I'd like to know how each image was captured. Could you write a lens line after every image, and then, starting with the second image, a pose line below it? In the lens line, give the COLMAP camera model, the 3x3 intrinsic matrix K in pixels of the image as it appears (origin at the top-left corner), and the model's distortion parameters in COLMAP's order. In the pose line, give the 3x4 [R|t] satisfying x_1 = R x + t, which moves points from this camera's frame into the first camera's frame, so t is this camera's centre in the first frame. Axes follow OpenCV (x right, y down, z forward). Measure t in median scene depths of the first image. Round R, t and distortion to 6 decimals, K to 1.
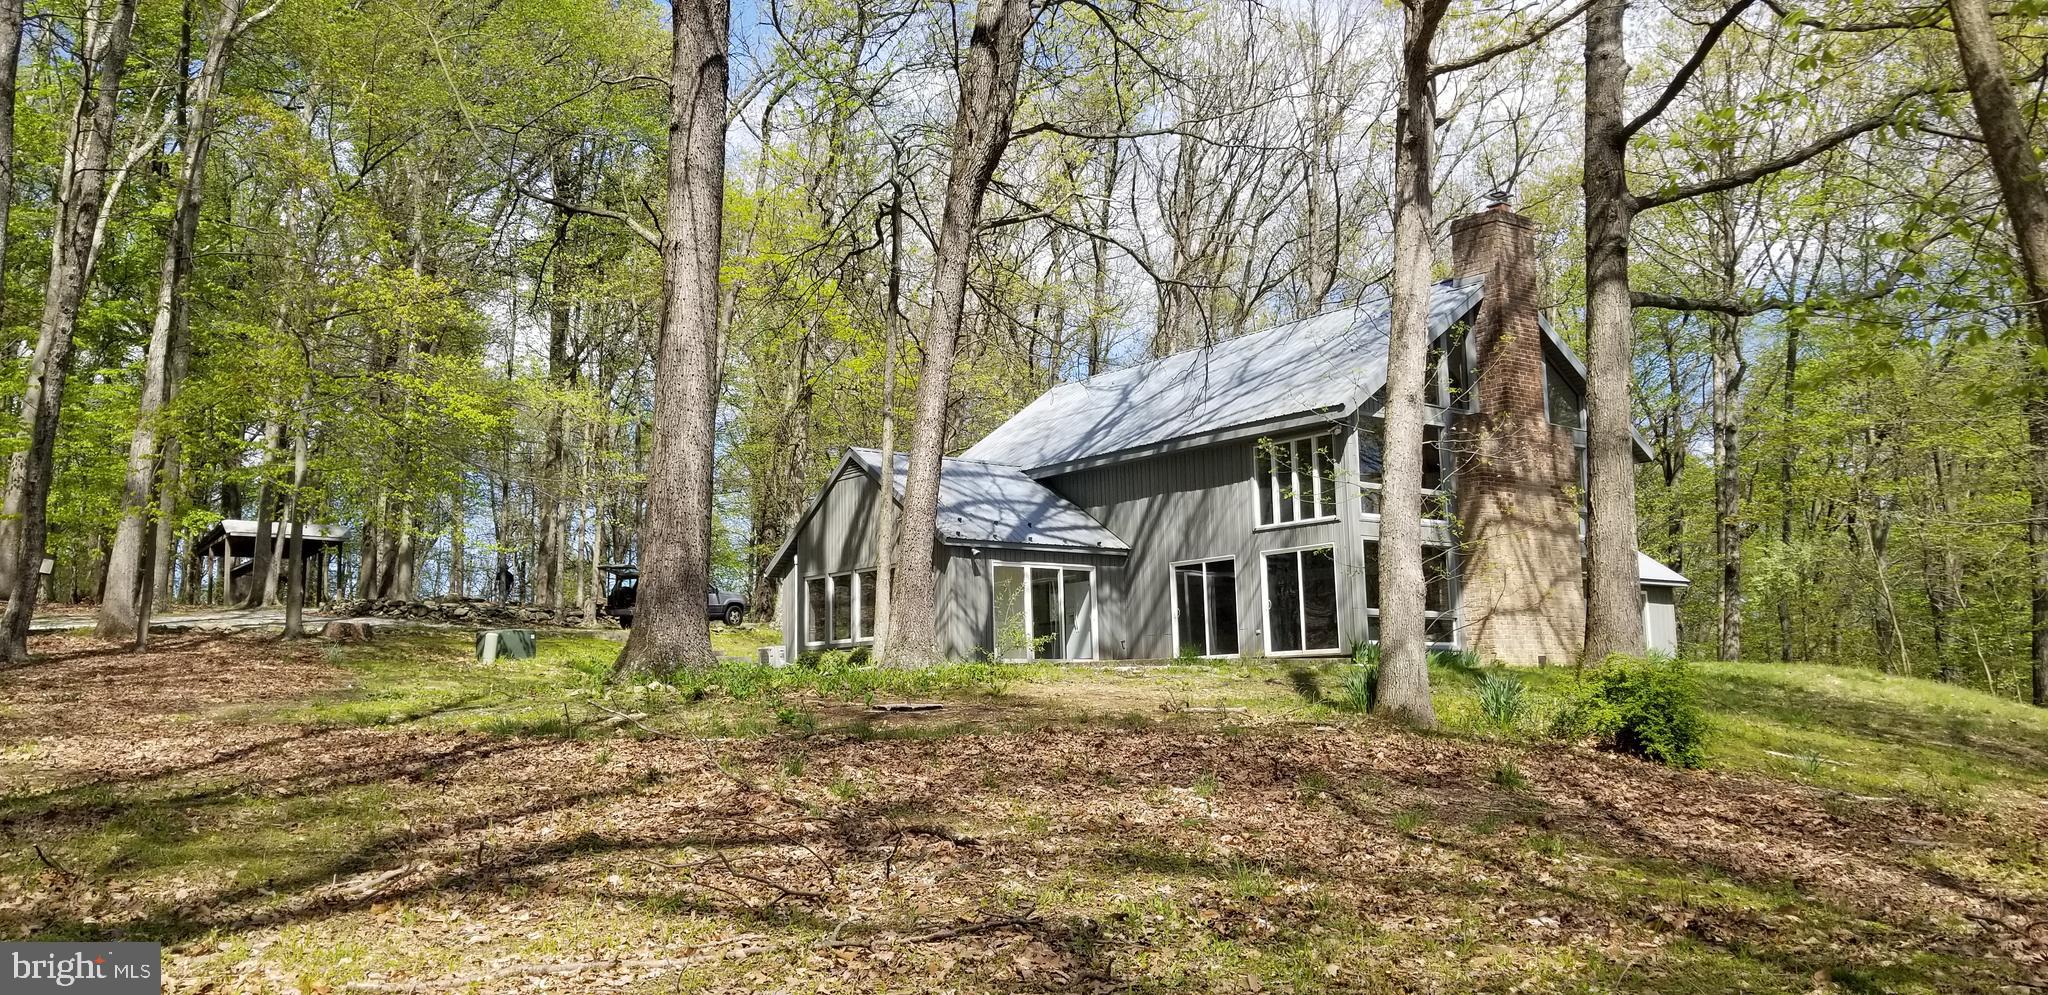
lens RADIAL K [[1505.1, 0, 1024.0], [0, 1505.1, 497.5], [0, 0, 1]] dist [0.051348, -0.001899]
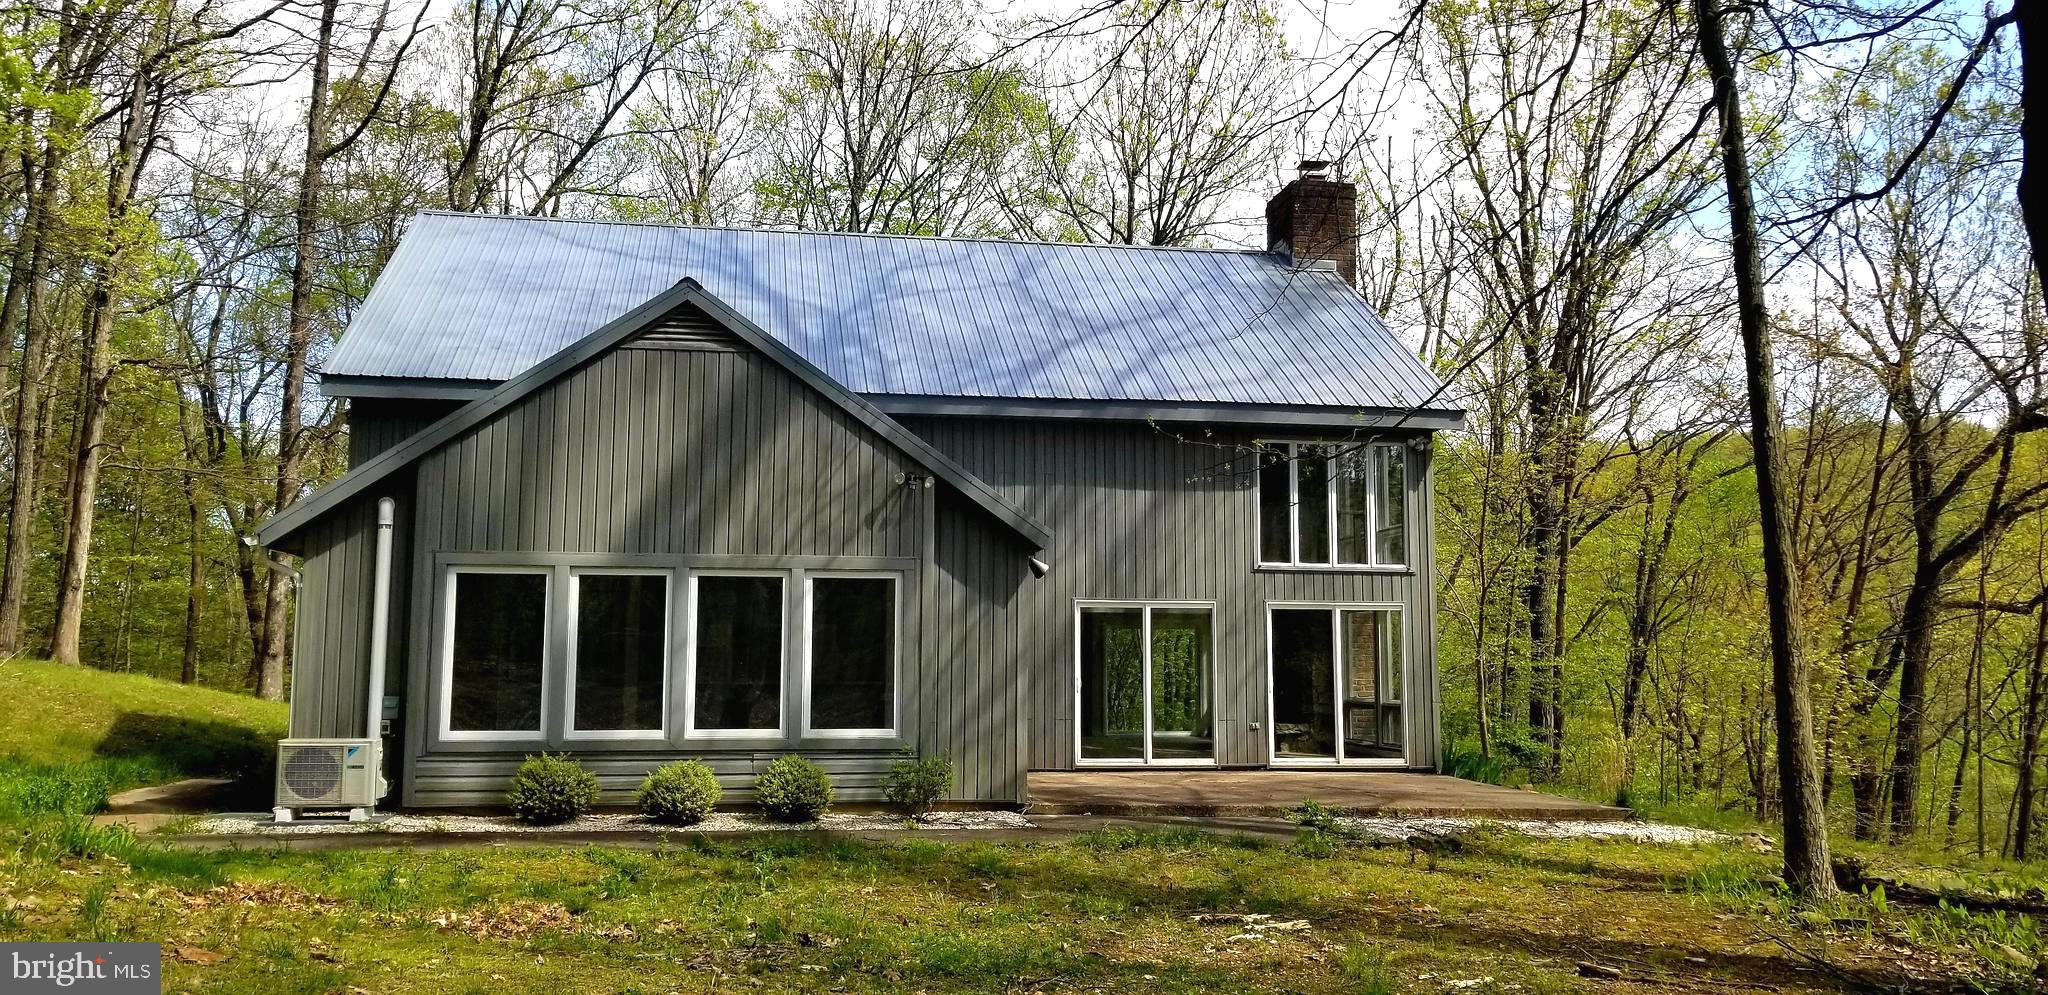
lens RADIAL K [[1505.1, 0, 1024.0], [0, 1505.1, 497.5], [0, 0, 1]] dist [0.051348, -0.001899]
pose [[0.554015, 0.123438, 0.823305, -0.437508], [-0.128931, 0.989737, -0.061632, 0.044184], [-0.822462, -0.072005, 0.564244, 0.714778]]
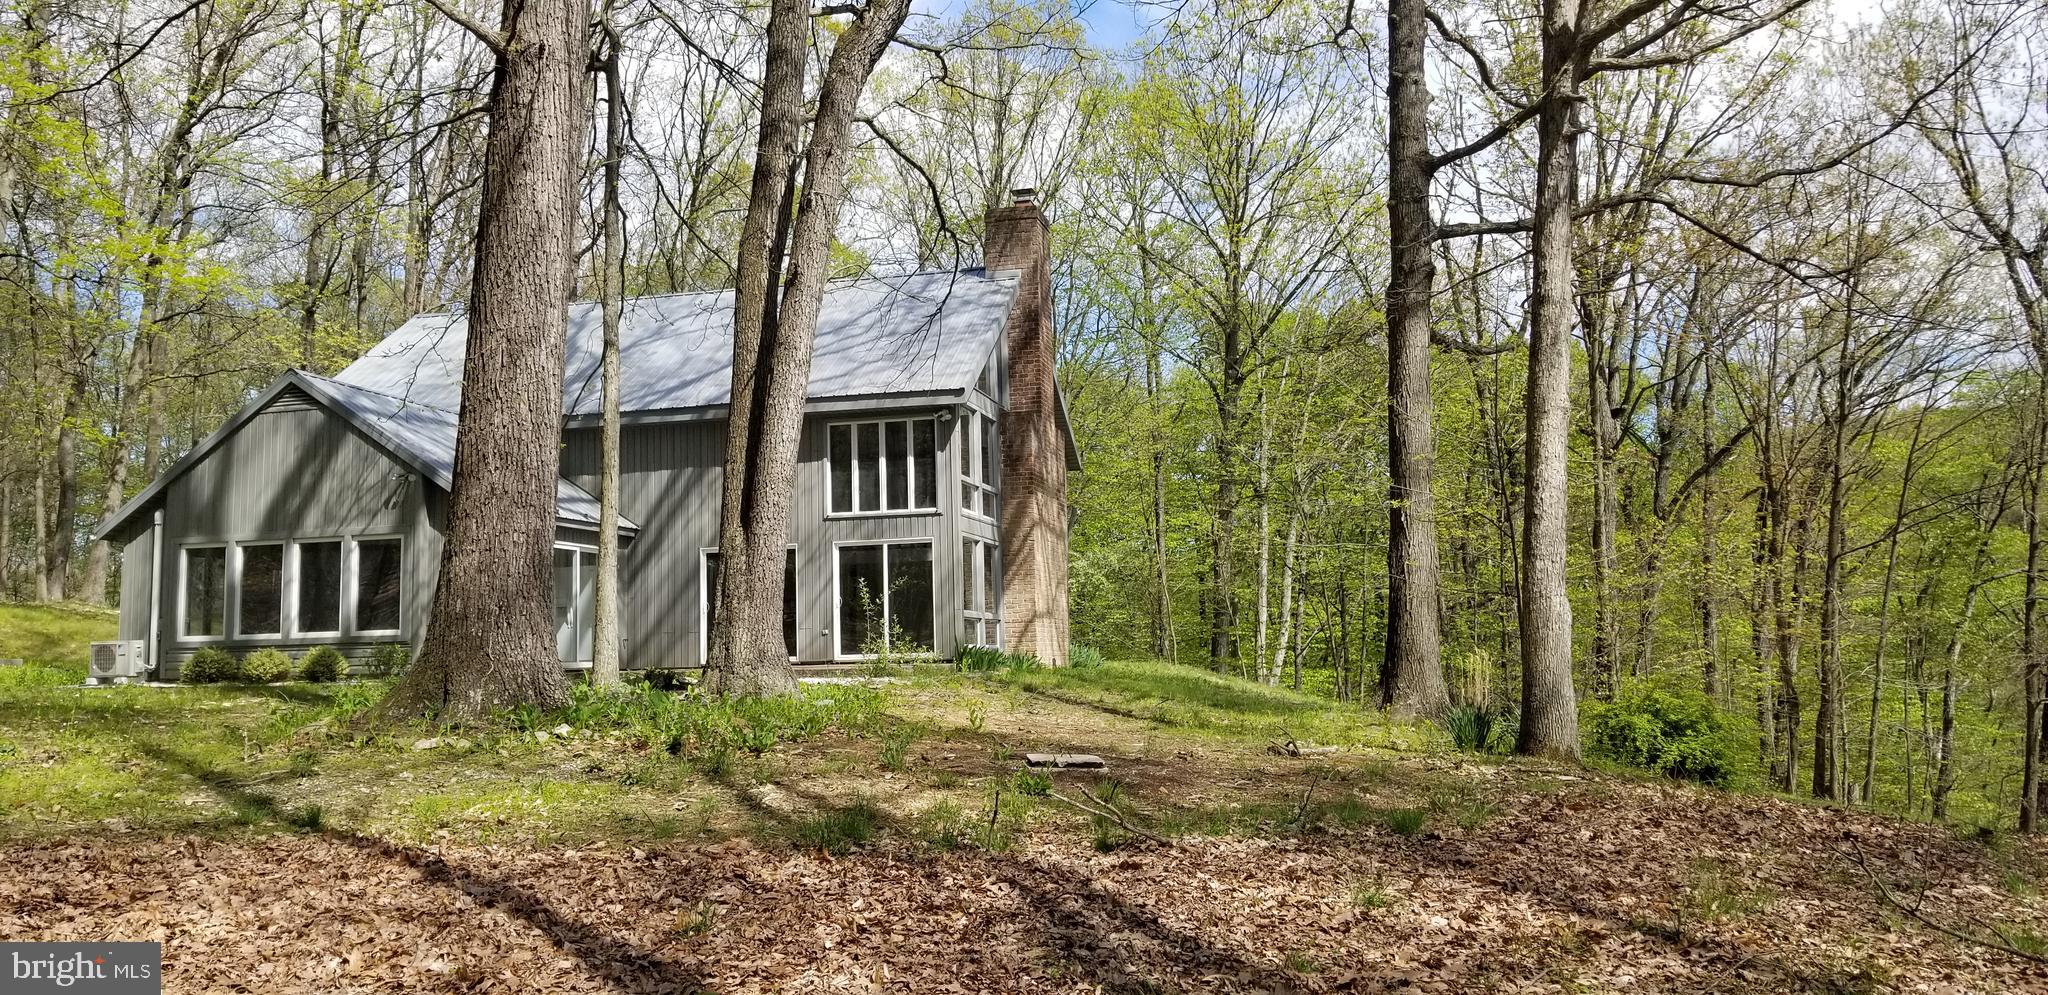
lens RADIAL K [[1505.1, 0, 1024.0], [0, 1505.1, 497.5], [0, 0, 1]] dist [0.051348, -0.001899]
pose [[0.815949, 0.066515, 0.574285, -0.260574], [-0.073708, 0.997222, -0.010776, 0.010800], [-0.573406, -0.033537, 0.818584, 0.206959]]
